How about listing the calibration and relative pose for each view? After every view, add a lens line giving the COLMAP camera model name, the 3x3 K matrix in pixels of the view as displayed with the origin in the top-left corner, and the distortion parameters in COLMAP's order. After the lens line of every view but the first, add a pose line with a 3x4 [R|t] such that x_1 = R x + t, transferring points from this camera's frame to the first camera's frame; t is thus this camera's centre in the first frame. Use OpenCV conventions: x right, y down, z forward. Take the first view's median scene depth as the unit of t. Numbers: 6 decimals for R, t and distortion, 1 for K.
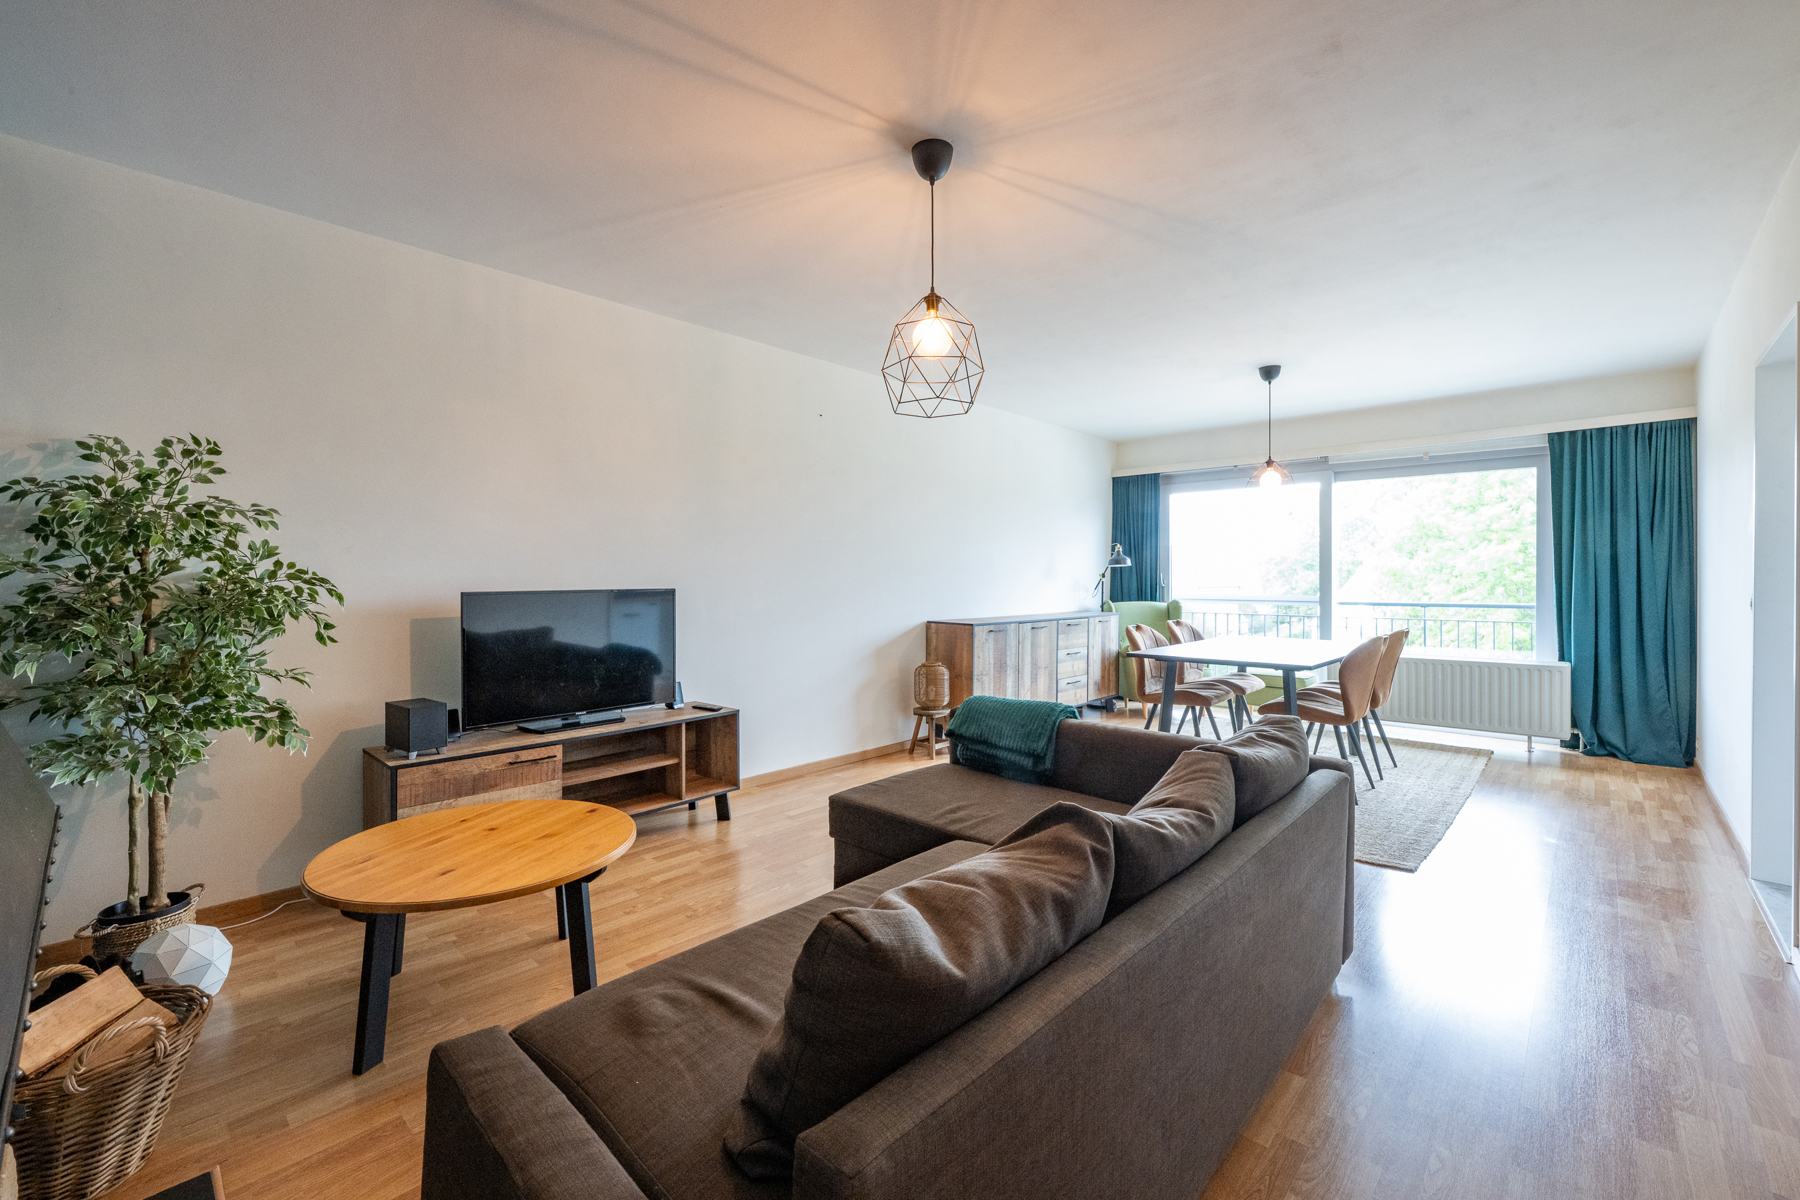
lens RADIAL K [[740.4, 0, 893.5], [0, 740.4, 578.5], [0, 0, 1]] dist [-0.000251, -0.000008]
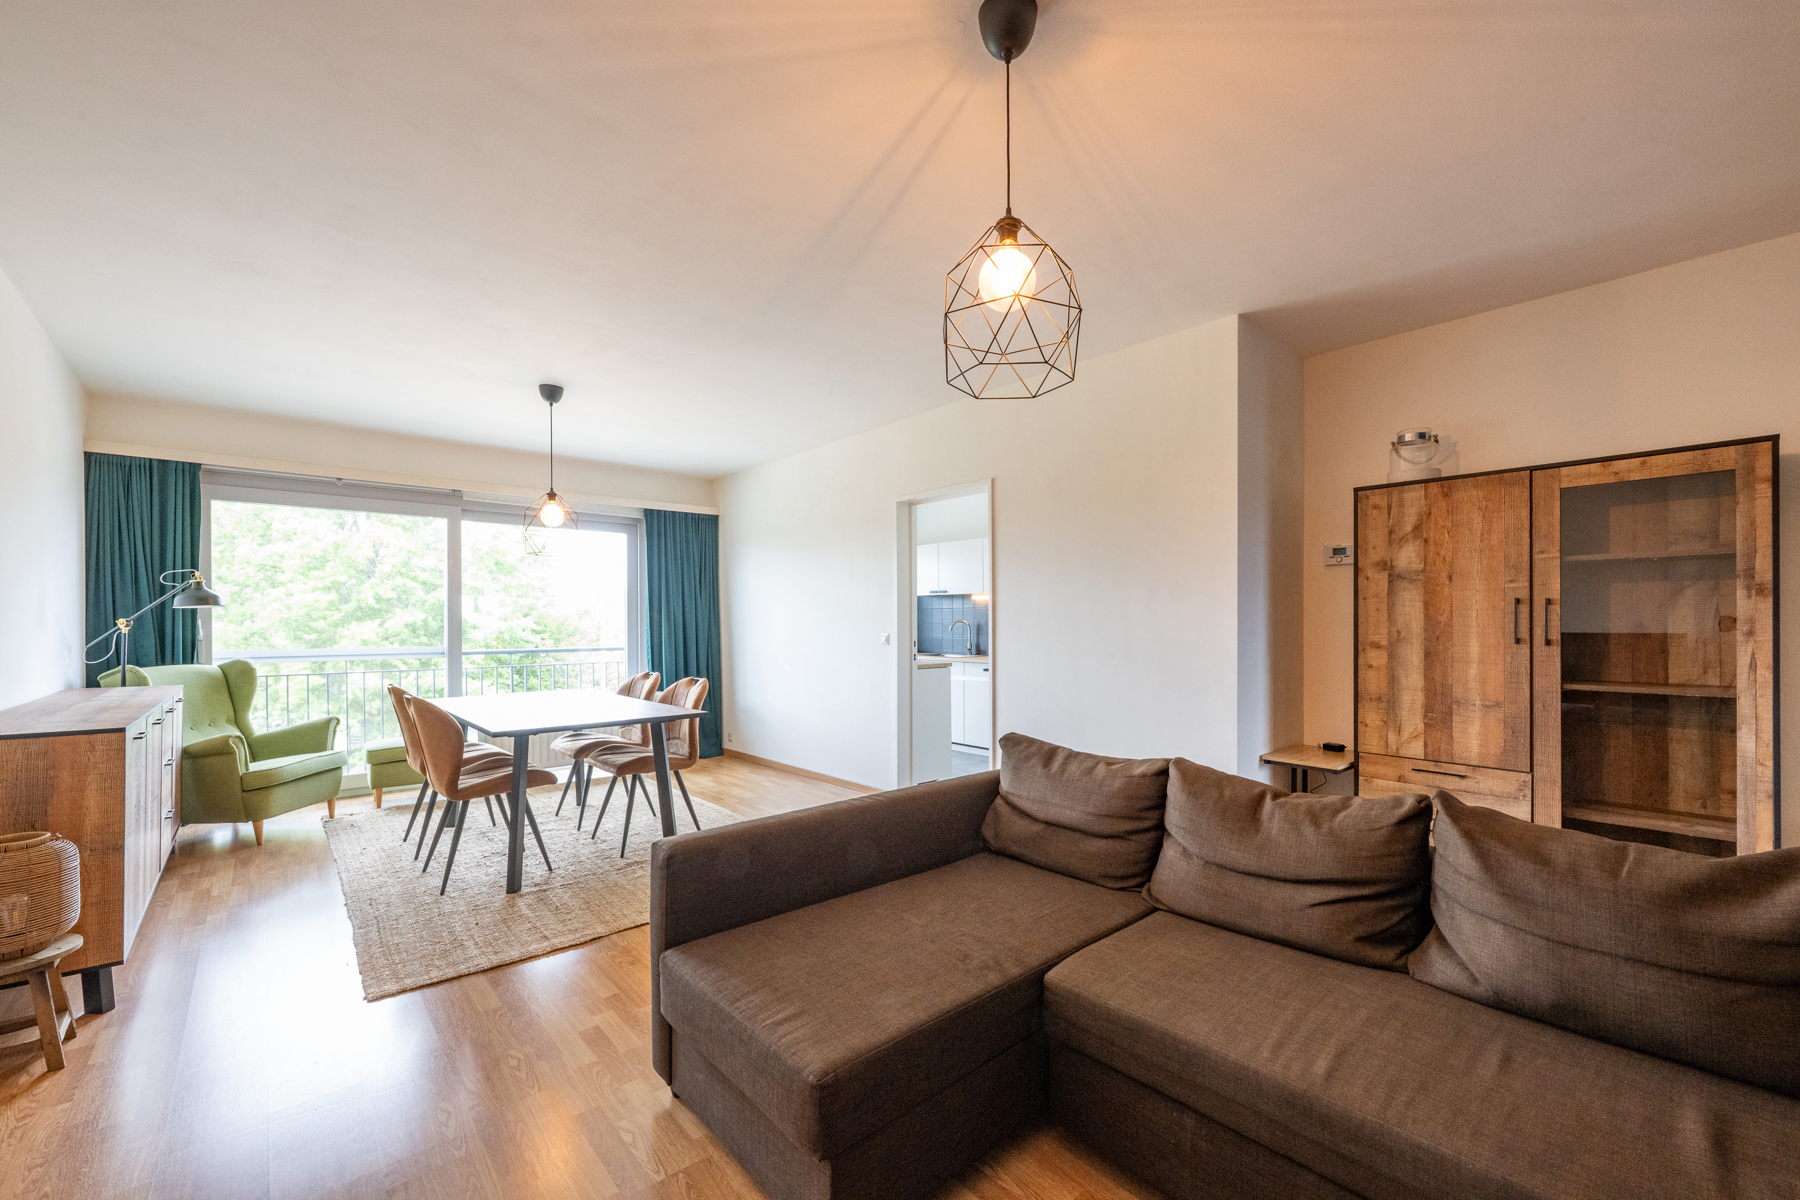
lens RADIAL K [[722.4, 0, 895.7], [0, 722.4, 627.8], [0, 0, 1]] dist [0.000117, 0.000287]
pose [[0.097088, -0.007524, 0.995247, -0.282322], [0.005925, 0.999958, 0.006981, -0.001958], [-0.995258, 0.005219, 0.097129, 0.465436]]
